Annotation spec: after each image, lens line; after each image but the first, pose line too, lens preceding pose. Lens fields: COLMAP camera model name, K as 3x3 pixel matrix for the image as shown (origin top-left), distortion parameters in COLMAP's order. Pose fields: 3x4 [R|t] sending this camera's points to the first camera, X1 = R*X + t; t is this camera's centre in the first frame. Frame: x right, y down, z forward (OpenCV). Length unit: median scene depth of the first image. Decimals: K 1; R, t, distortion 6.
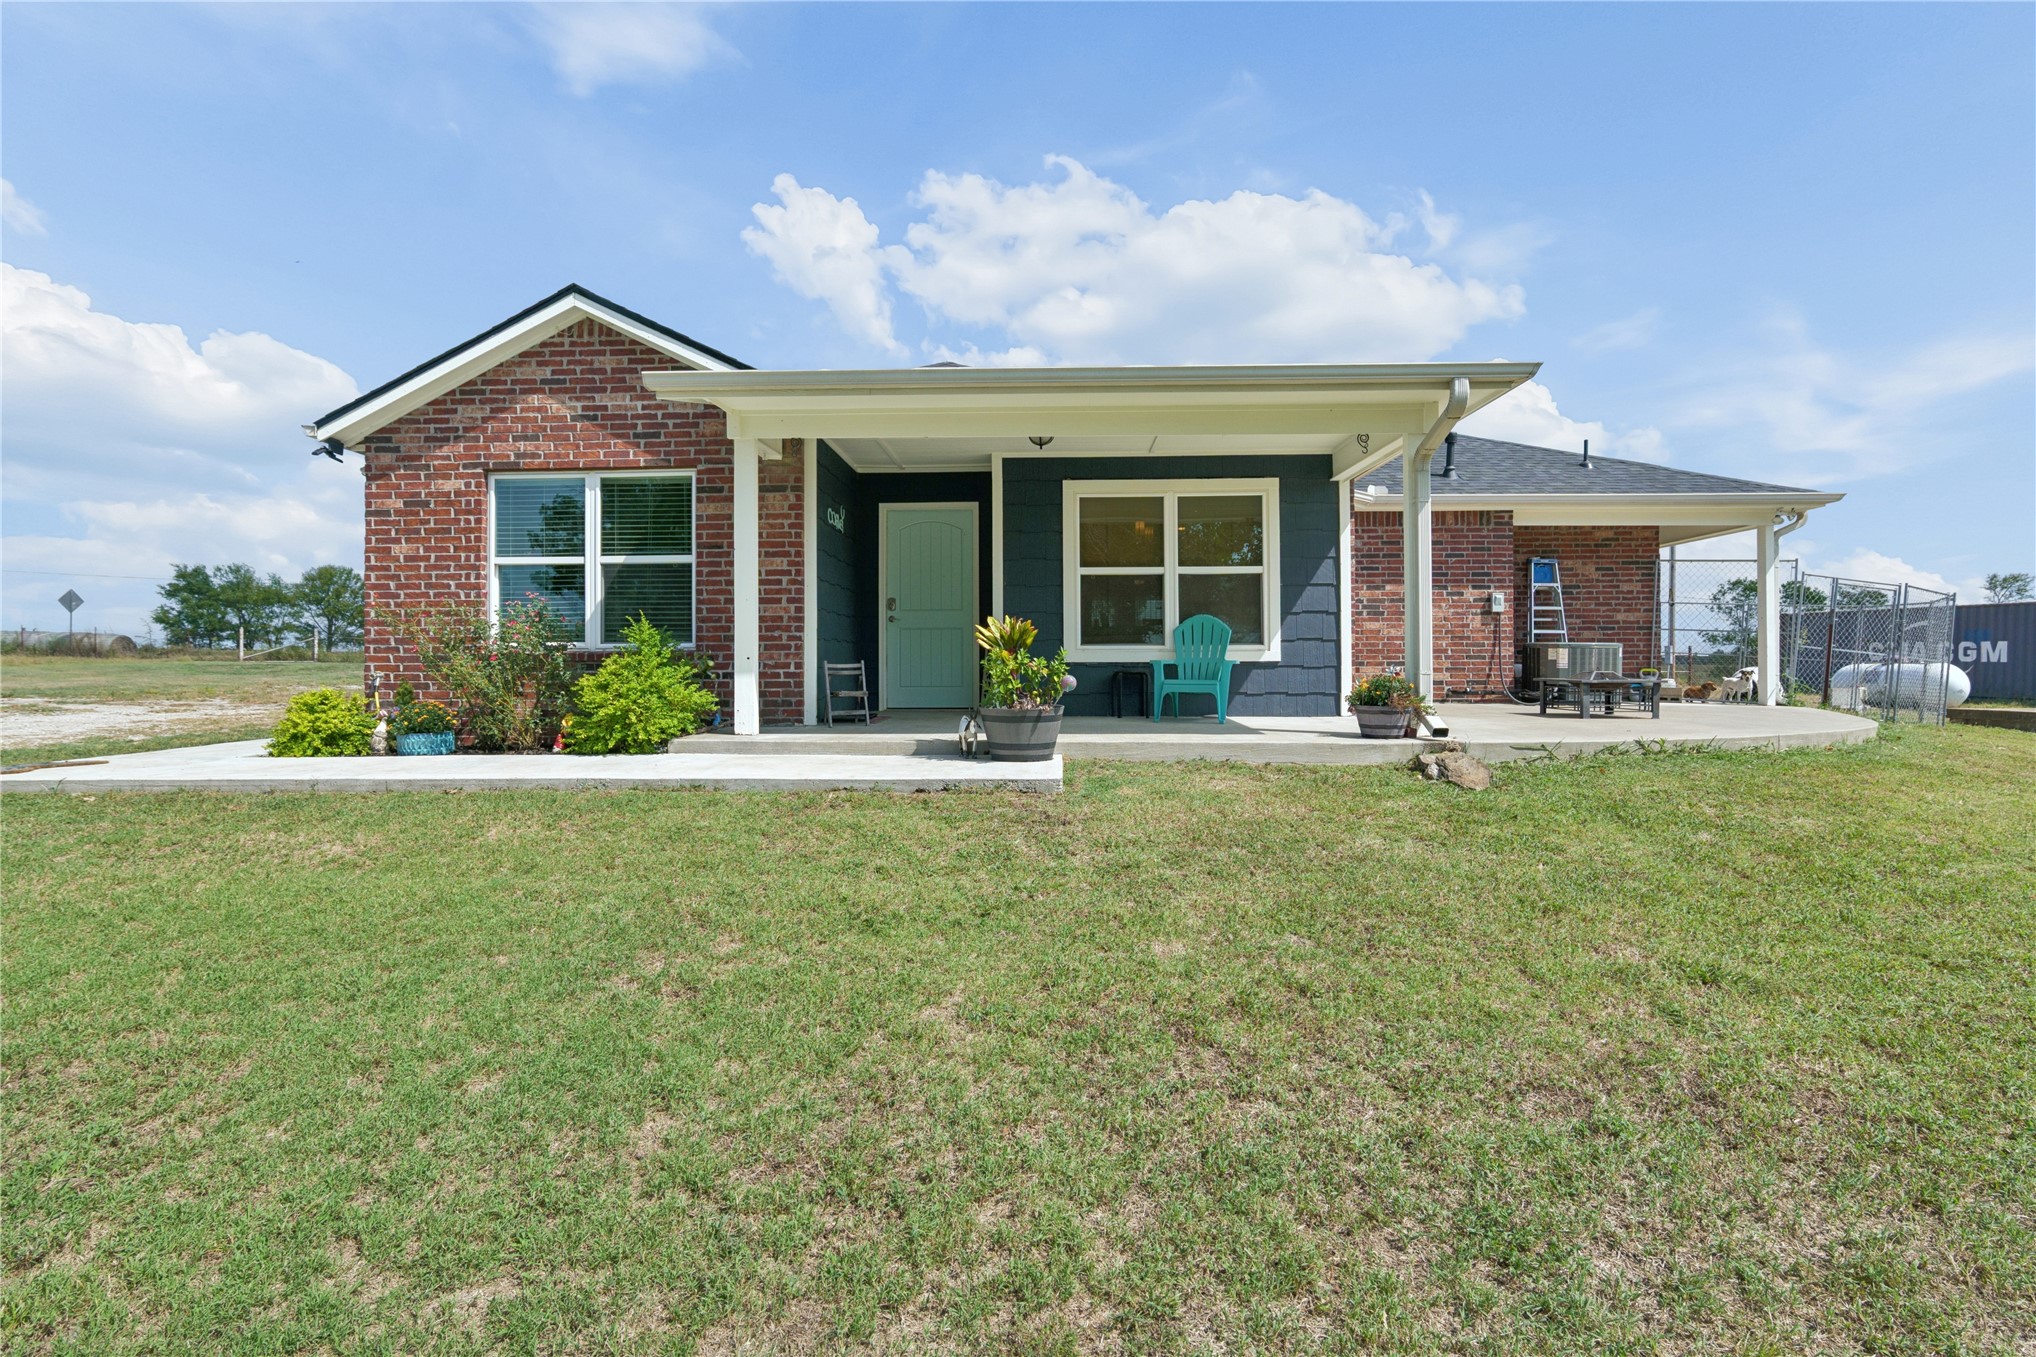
lens RADIAL K [[953.2, 0, 1043.2], [0, 953.2, 679.7], [0, 0, 1]] dist [-0.018704, 0.003112]
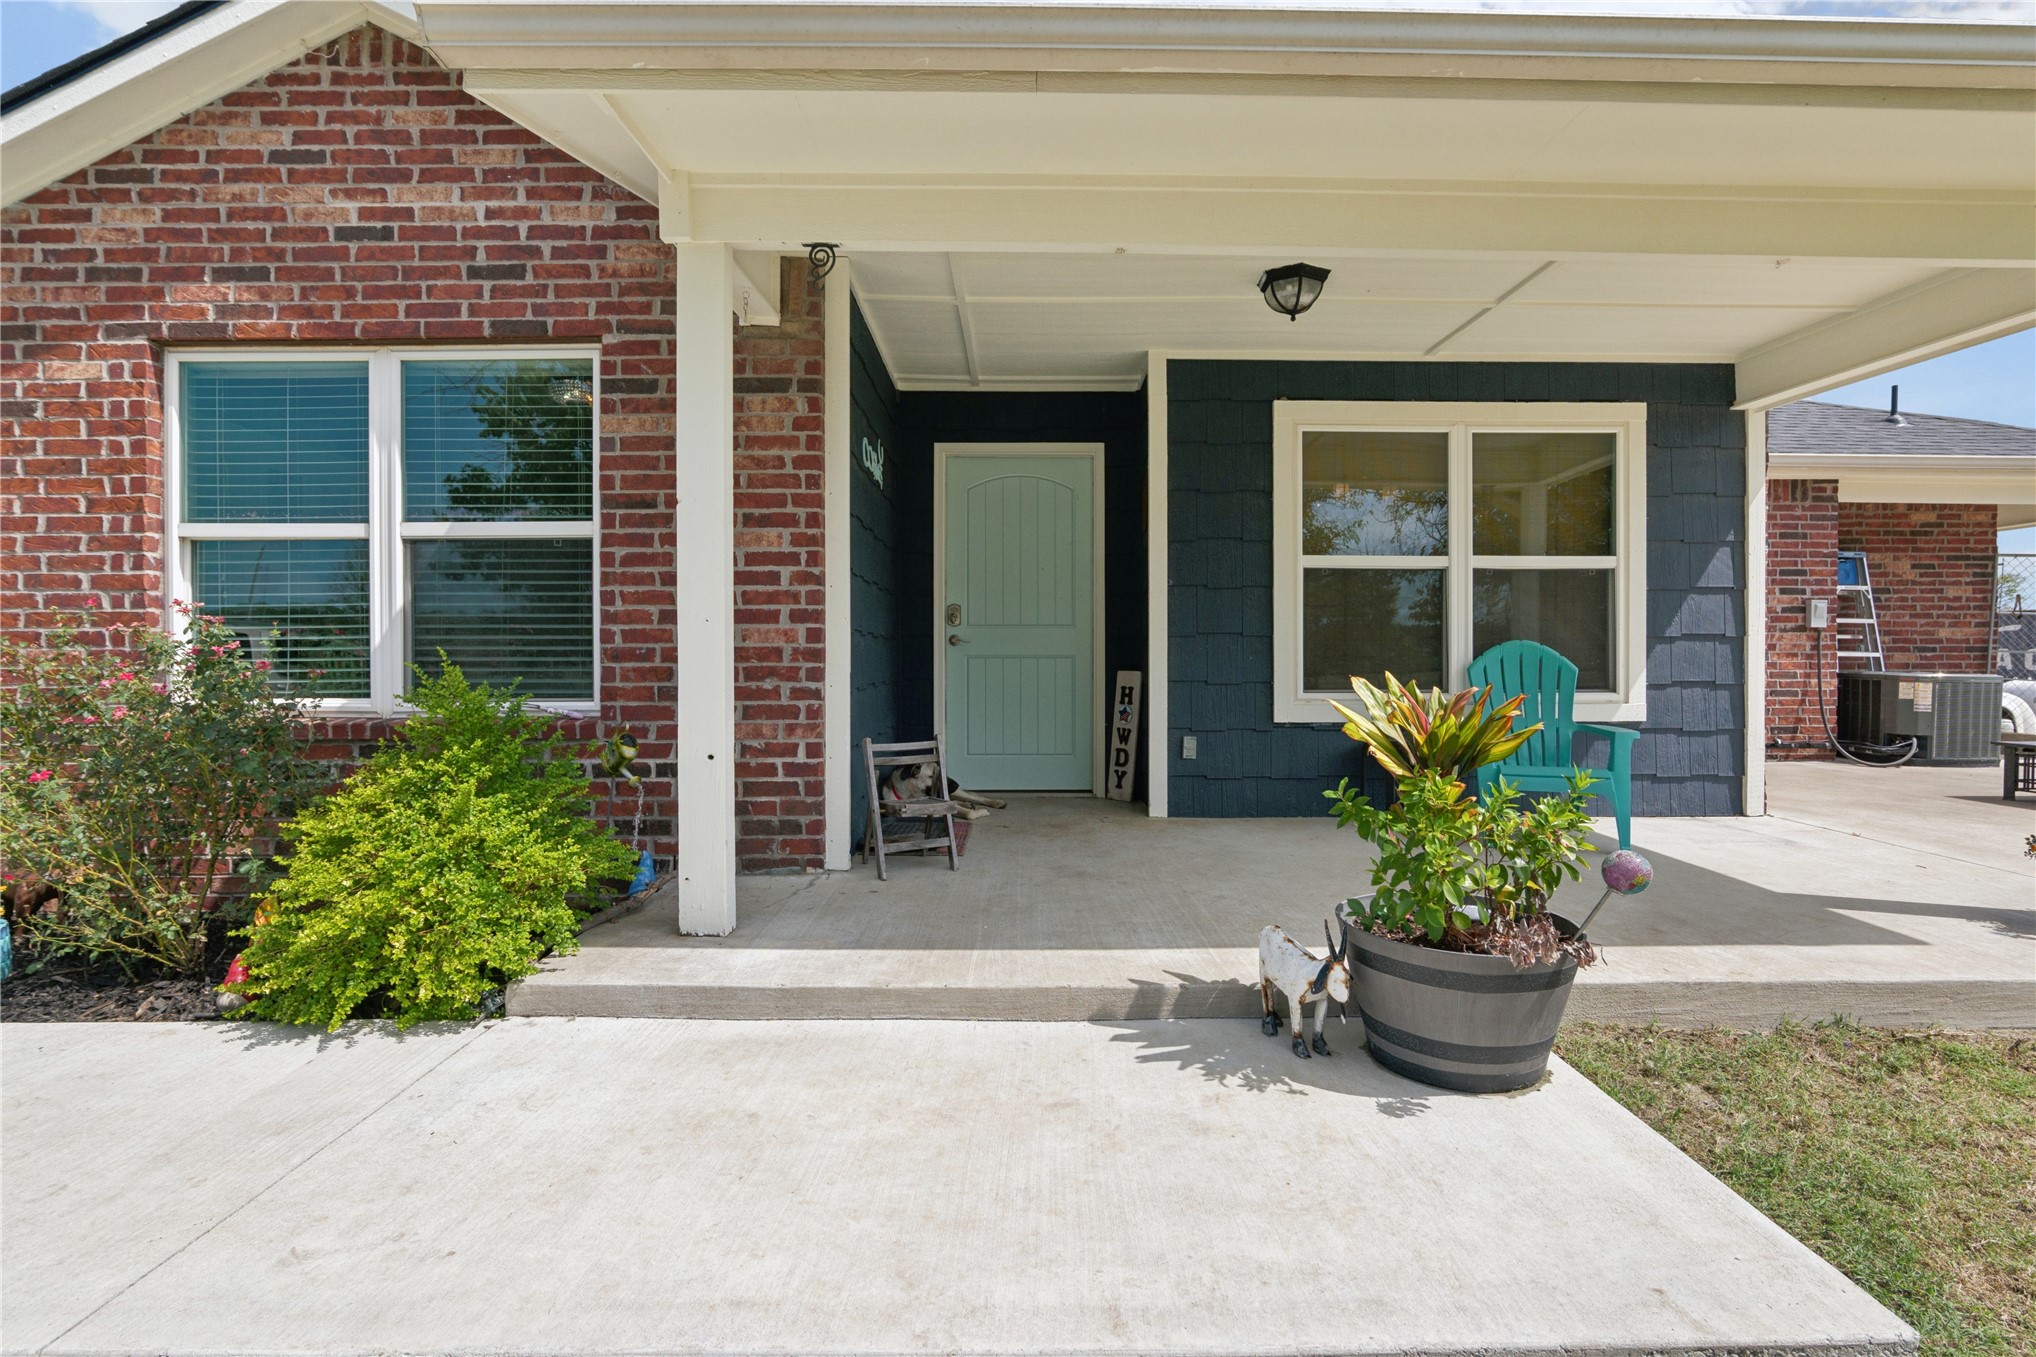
lens RADIAL K [[953.2, 0, 1047.6], [0, 953.2, 681.5], [0, 0, 1]] dist [-0.018704, 0.003112]
pose [[0.998916, 0.001519, 0.046530, -0.158650], [-0.001887, 0.999967, 0.007860, -0.053310], [-0.046516, -0.007939, 0.998886, 0.502317]]
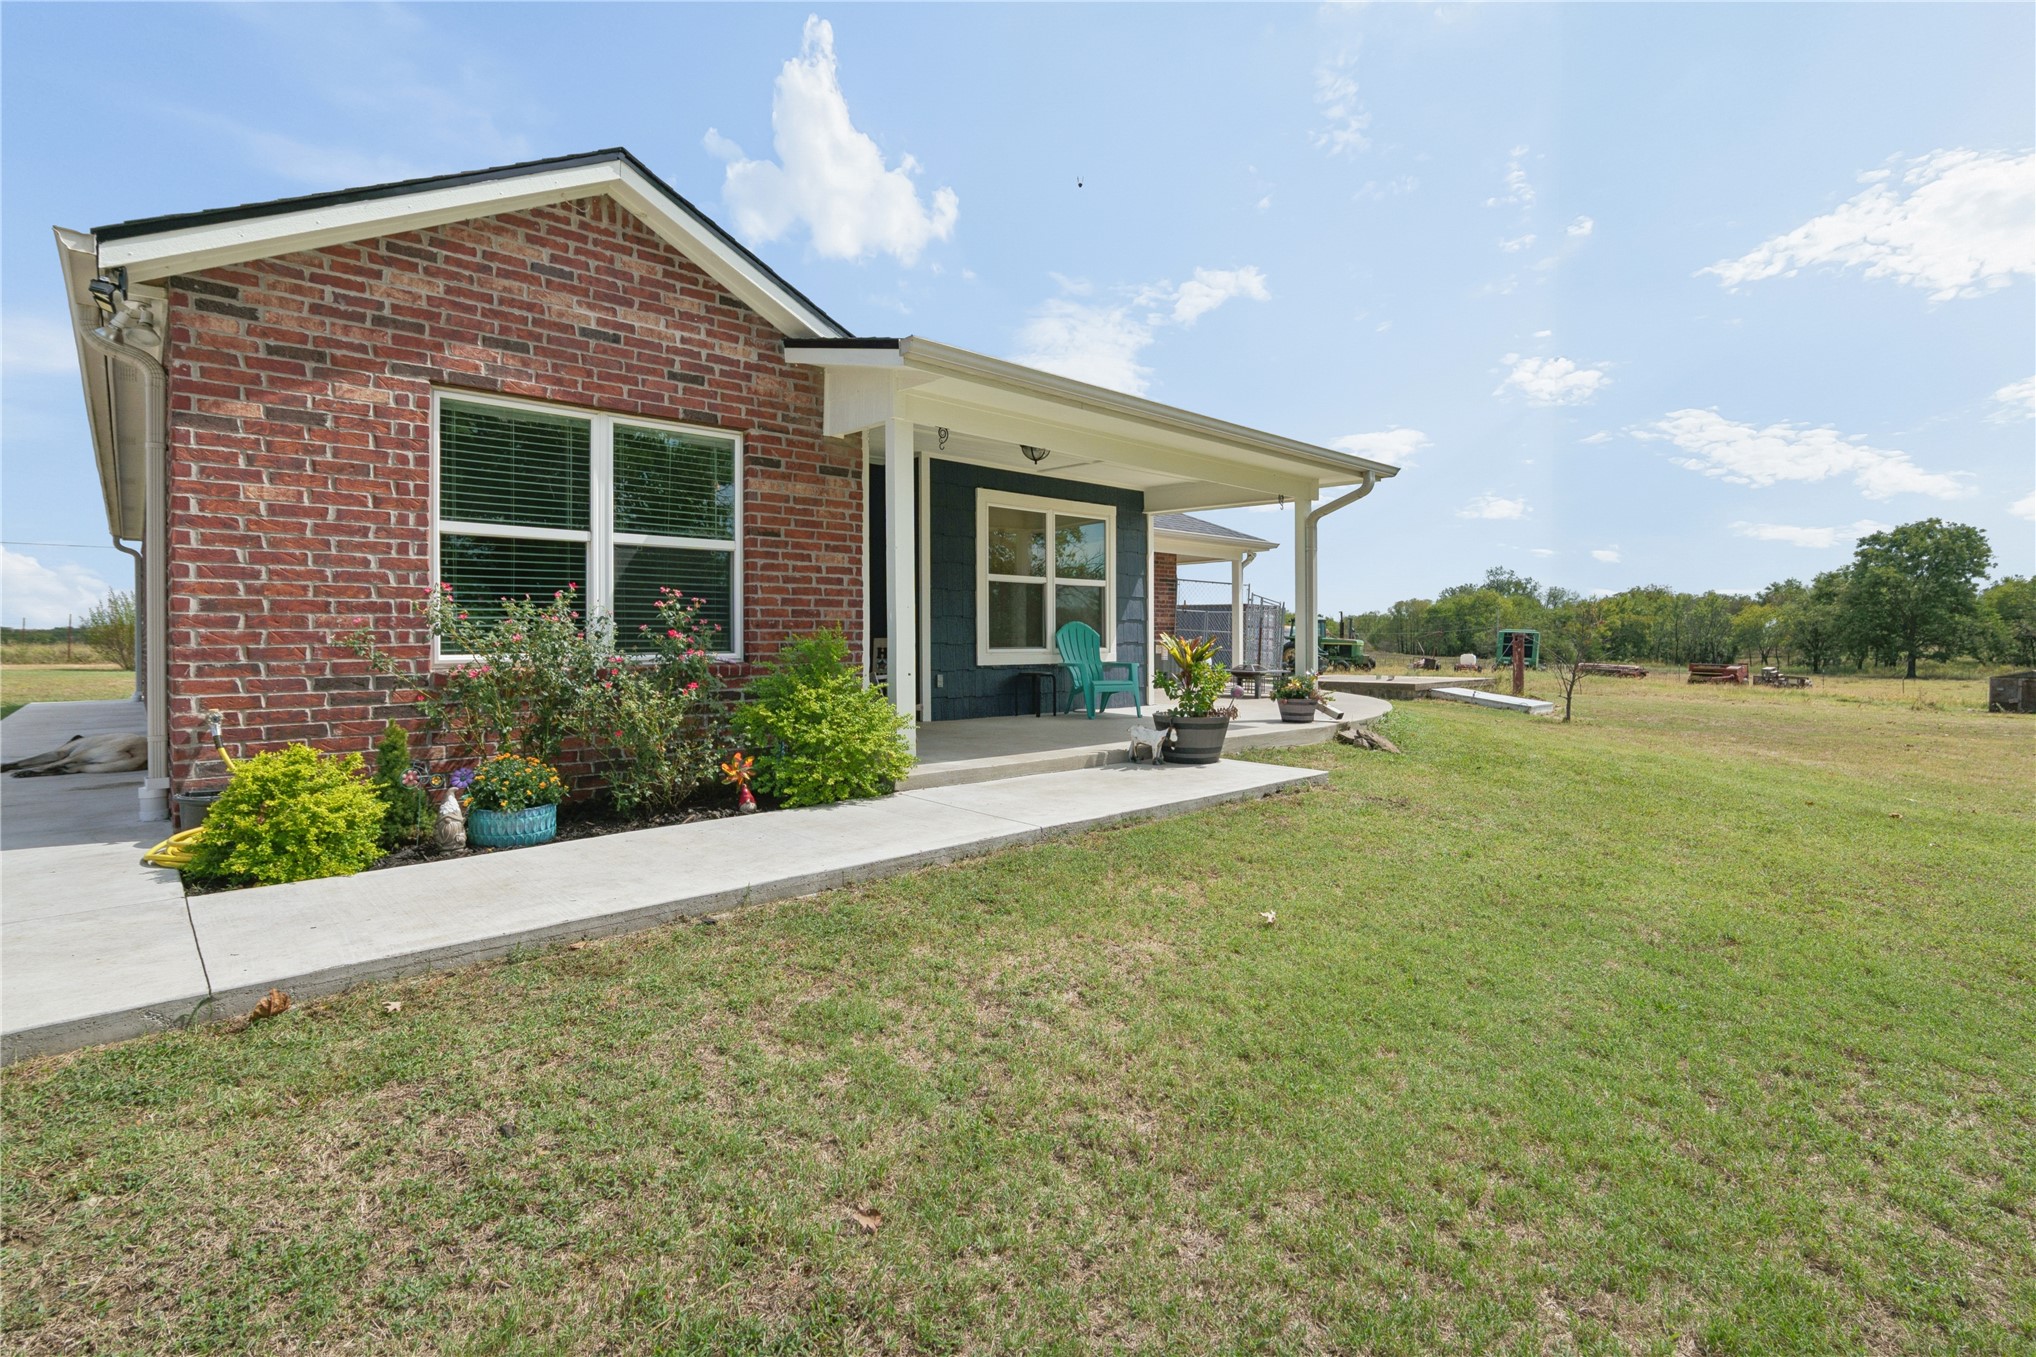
lens RADIAL K [[953.2, 0, 1033.2], [0, 953.2, 663.8], [0, 0, 1]] dist [-0.018704, 0.003112]
pose [[0.701120, -0.016487, 0.712852, -0.759940], [0.008535, 0.999855, 0.014730, -0.039379], [-0.712992, -0.004243, 0.701159, 0.273255]]
